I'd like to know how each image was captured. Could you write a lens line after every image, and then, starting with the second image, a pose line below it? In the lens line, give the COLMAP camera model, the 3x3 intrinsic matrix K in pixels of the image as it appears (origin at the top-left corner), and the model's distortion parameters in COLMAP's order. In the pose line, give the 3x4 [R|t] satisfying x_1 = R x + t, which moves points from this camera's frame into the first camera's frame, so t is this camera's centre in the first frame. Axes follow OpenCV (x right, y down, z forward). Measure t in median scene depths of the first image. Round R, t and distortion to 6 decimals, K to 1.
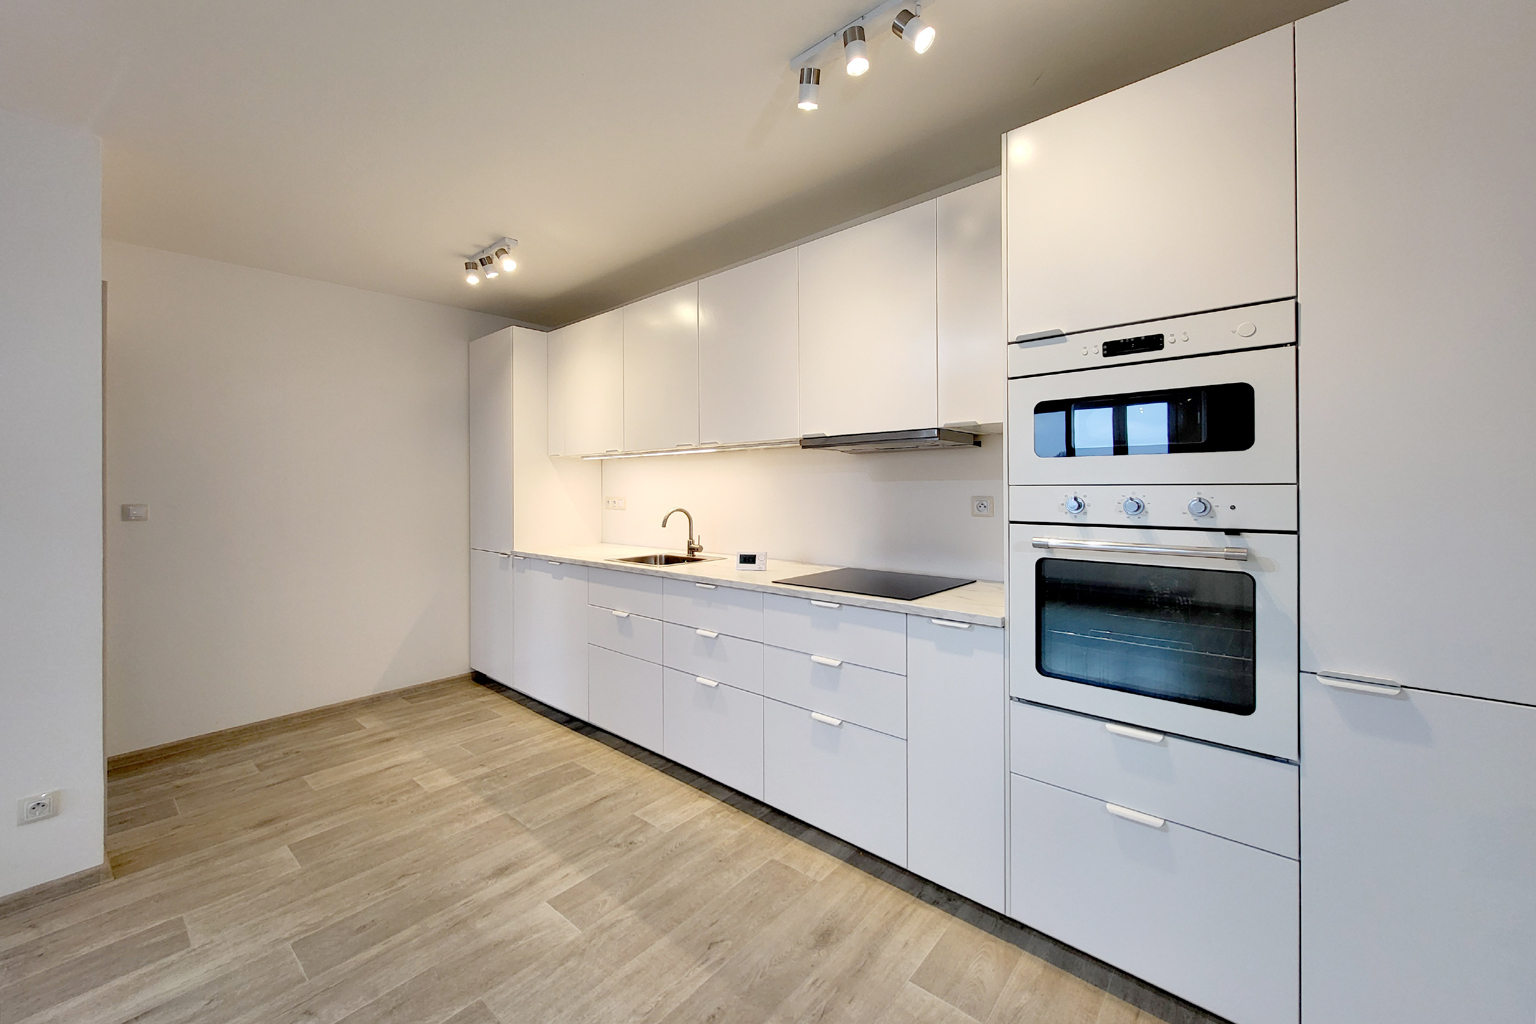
lens RADIAL K [[600.9, 0, 711.1], [0, 600.9, 487.6], [0, 0, 1]] dist [0.000744, 0.000276]
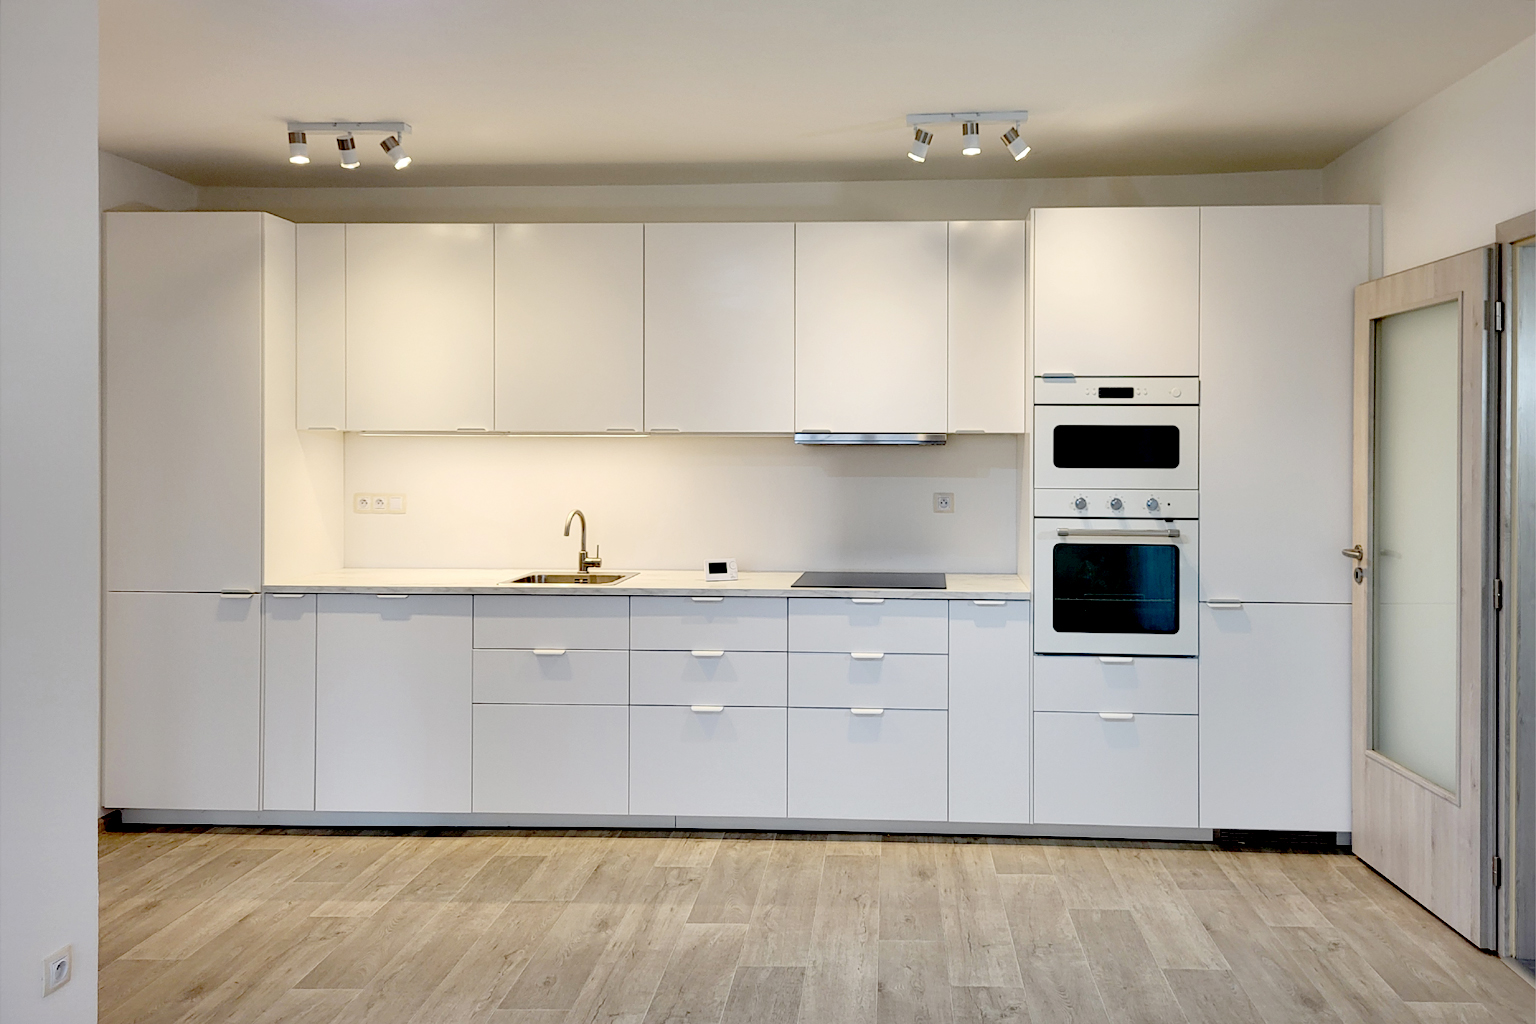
lens RADIAL K [[1428.0, 0, 770.2], [0, 1428.0, 460.3], [0, 0, 1]] dist [0.039210, -0.004012]
pose [[0.759512, -0.001885, 0.650491, -1.373180], [-0.008642, 0.999878, 0.012988, -0.070754], [-0.650436, -0.015486, 0.759403, -0.678922]]
